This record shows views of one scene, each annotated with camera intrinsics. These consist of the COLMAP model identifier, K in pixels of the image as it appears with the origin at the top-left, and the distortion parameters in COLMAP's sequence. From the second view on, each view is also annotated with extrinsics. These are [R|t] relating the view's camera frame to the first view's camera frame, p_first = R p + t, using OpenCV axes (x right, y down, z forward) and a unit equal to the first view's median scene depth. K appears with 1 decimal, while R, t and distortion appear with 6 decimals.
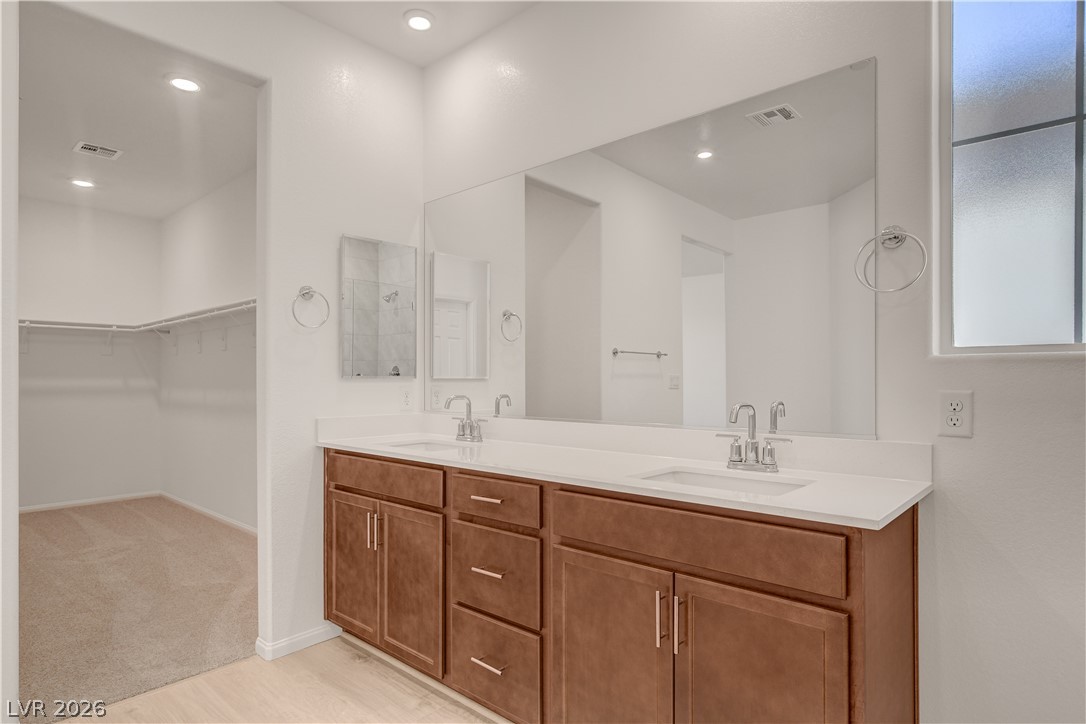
lens RADIAL K [[598.7, 0, 542.7], [0, 598.7, 376.0], [0, 0, 1]] dist [0.000049, -0.000035]
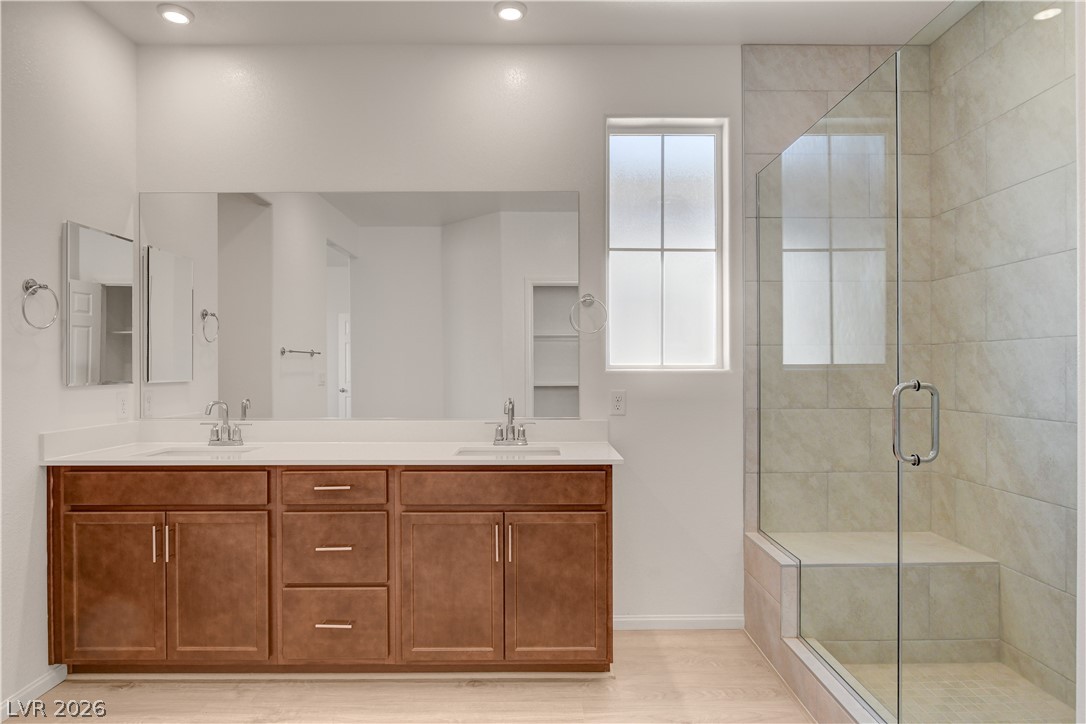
lens RADIAL K [[651.2, 0, 543.0], [0, 651.2, 362.0], [0, 0, 1]] dist [-0.001824, -0.000446]
pose [[0.737950, 0.004646, 0.674839, -0.602211], [-0.003417, 0.999989, -0.003147, -0.039889], [-0.674846, 0.000016, 0.737958, -0.224568]]
